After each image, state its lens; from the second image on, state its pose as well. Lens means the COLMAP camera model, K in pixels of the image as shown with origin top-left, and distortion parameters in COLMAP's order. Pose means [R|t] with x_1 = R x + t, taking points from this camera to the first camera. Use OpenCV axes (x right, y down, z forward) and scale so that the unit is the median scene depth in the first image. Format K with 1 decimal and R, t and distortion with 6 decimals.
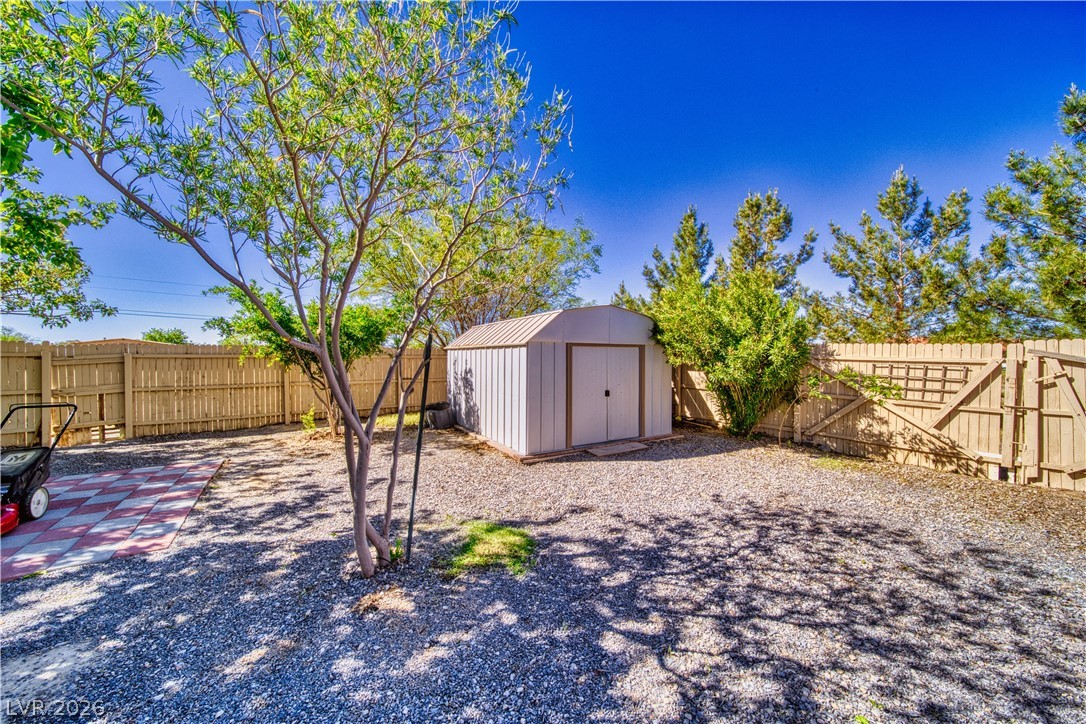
lens RADIAL K [[381.4, 0, 549.5], [0, 381.4, 358.2], [0, 0, 1]] dist [-0.008424, -0.000327]
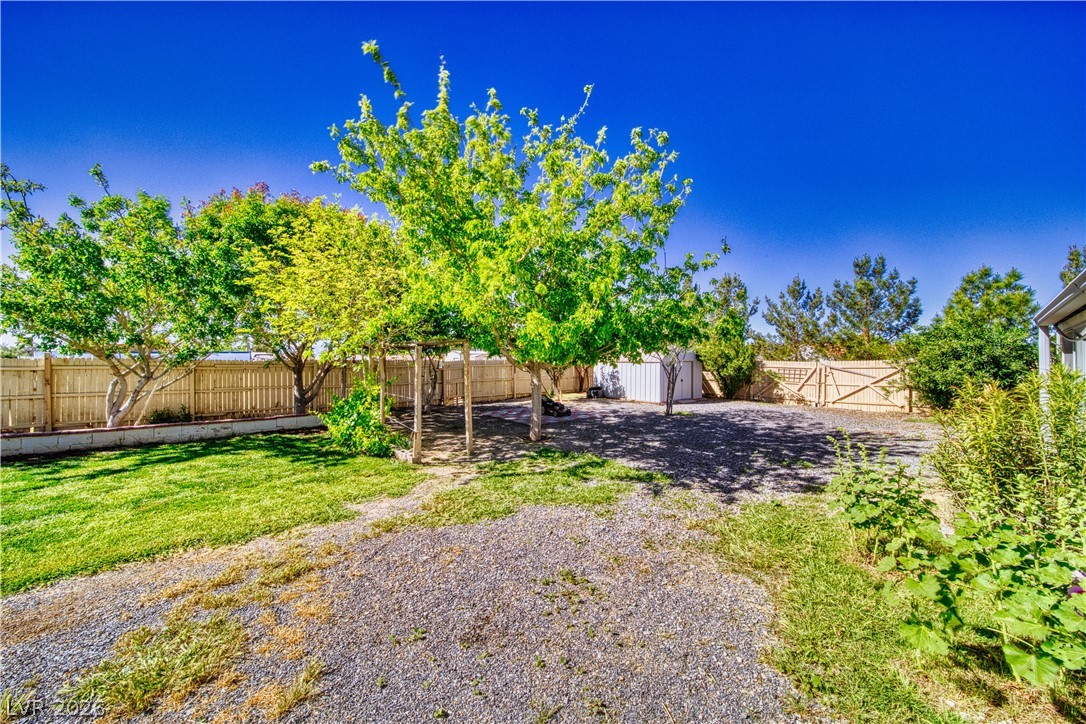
lens RADIAL K [[379.2, 0, 549.7], [0, 379.2, 360.4], [0, 0, 1]] dist [-0.007083, -0.000640]
pose [[0.994623, 0.000839, 0.103556, -1.011291], [-0.000365, 0.999989, -0.004594, -0.030250], [-0.103558, 0.004532, 0.994613, -1.462805]]
